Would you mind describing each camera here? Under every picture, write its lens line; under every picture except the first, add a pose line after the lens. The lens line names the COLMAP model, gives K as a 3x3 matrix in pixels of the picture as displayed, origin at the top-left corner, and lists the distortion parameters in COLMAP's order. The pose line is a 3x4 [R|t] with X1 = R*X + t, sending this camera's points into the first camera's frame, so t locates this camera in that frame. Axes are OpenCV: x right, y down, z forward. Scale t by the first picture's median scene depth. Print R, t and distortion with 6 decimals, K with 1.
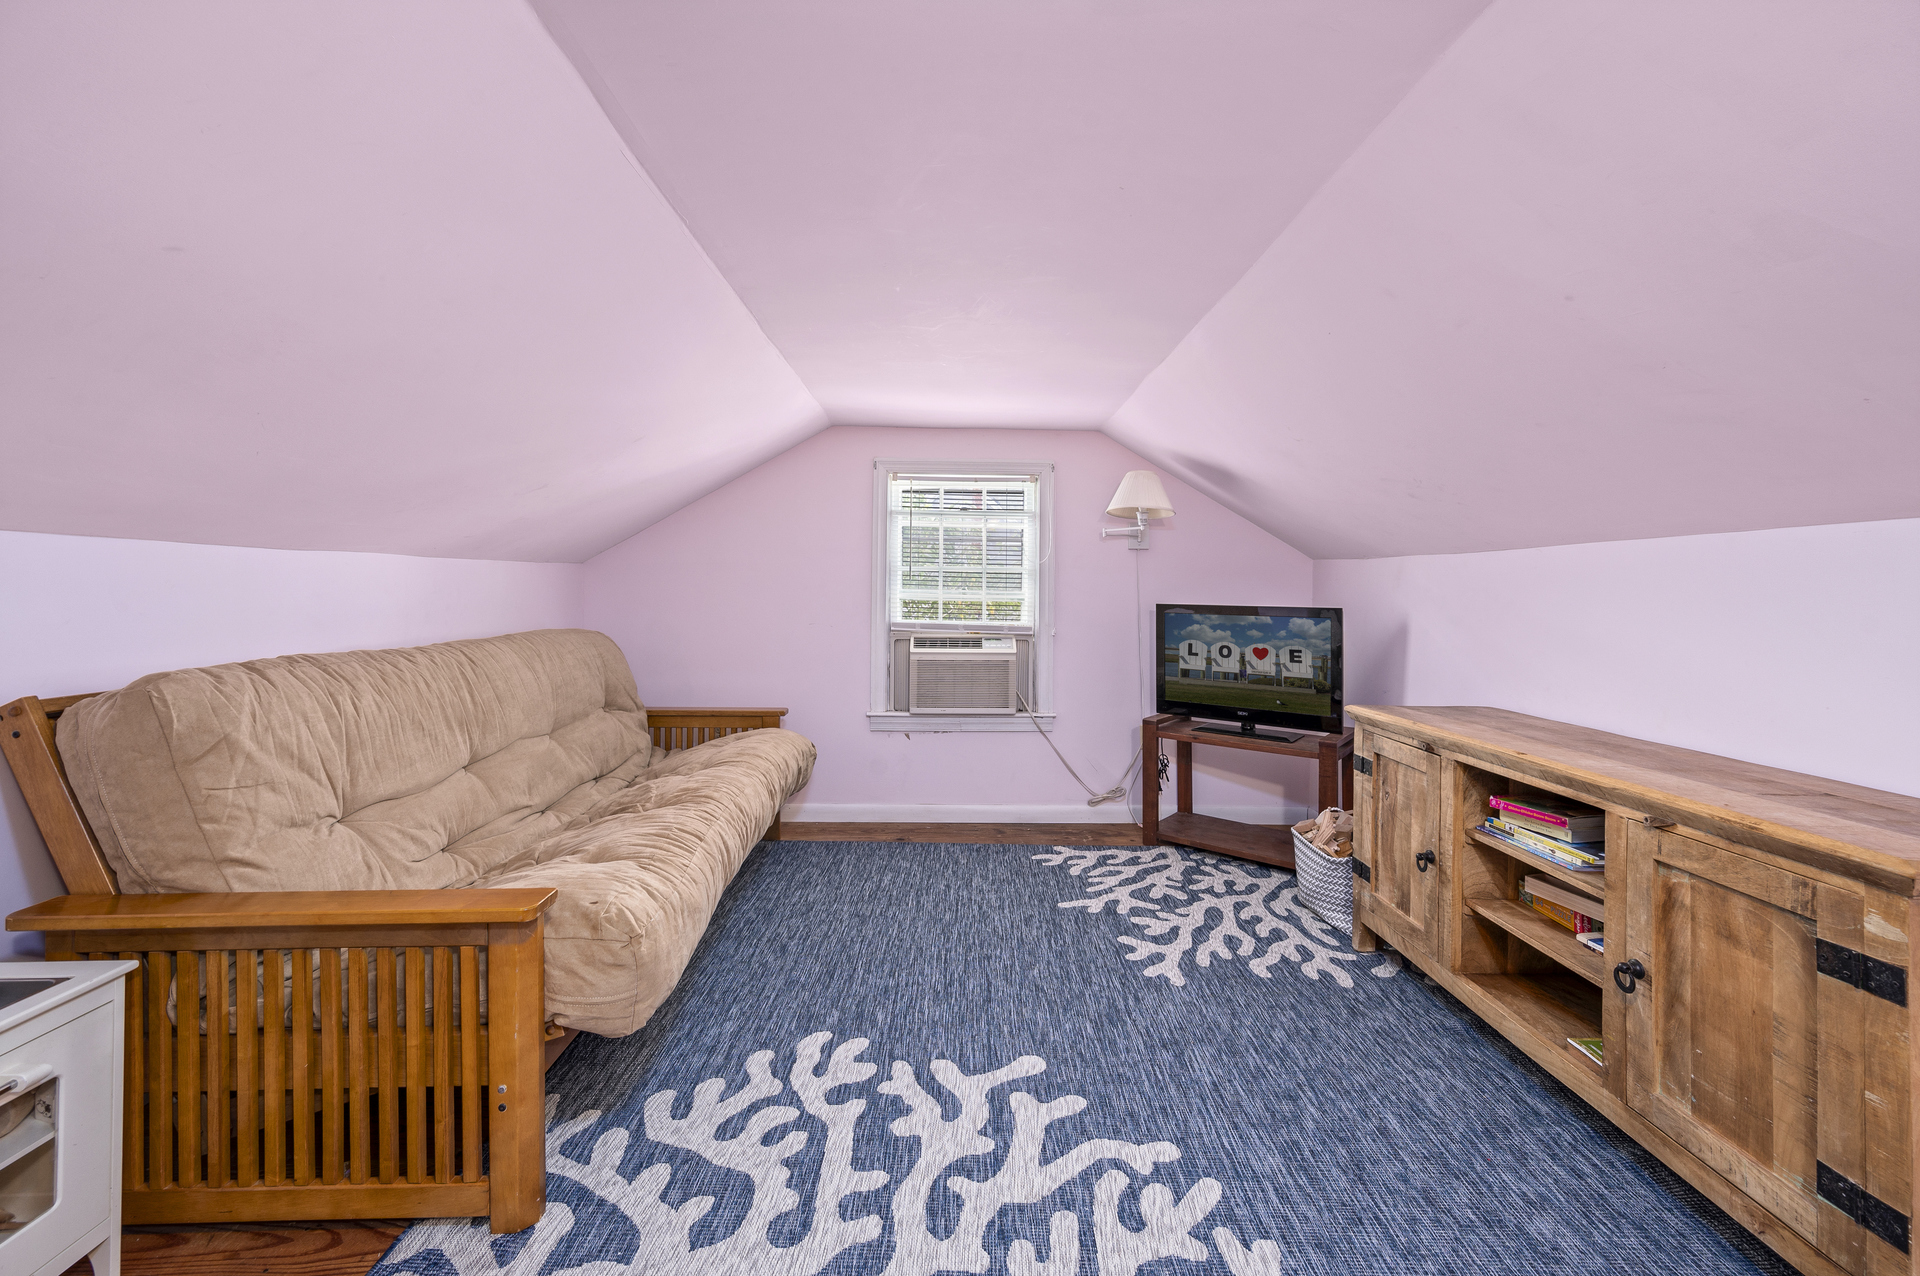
lens RADIAL K [[763.5, 0, 960.0], [0, 763.5, 638.0], [0, 0, 1]] dist [-0.000500, 0.000573]
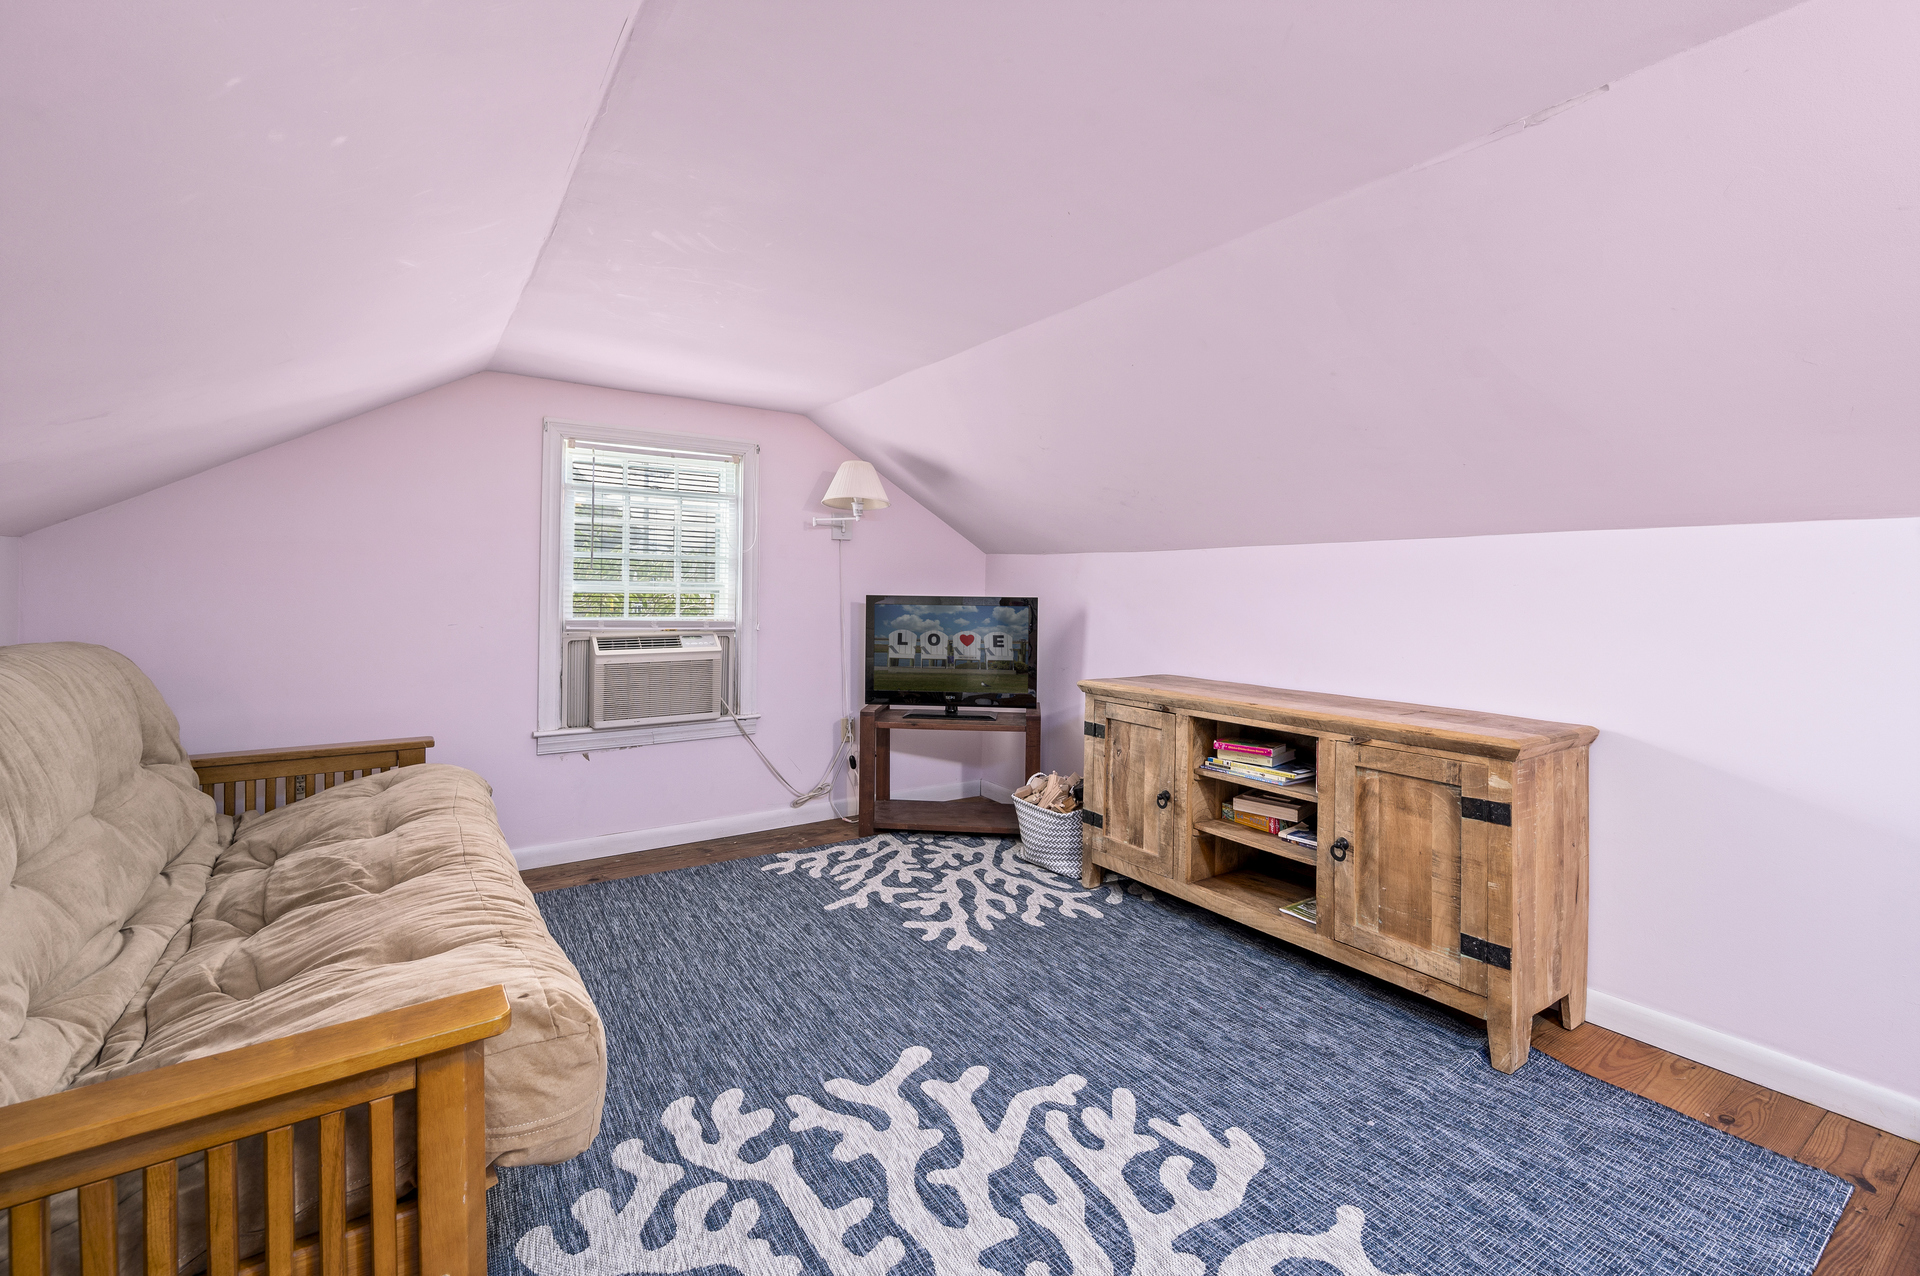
lens RADIAL K [[810.6, 0, 959.9], [0, 810.6, 643.6], [0, 0, 1]] dist [0.001244, -0.000228]
pose [[0.842670, -0.040300, 0.536920, -0.387531], [0.032744, 0.999185, 0.023607, -0.003736], [-0.537433, -0.002312, 0.843303, 0.069437]]
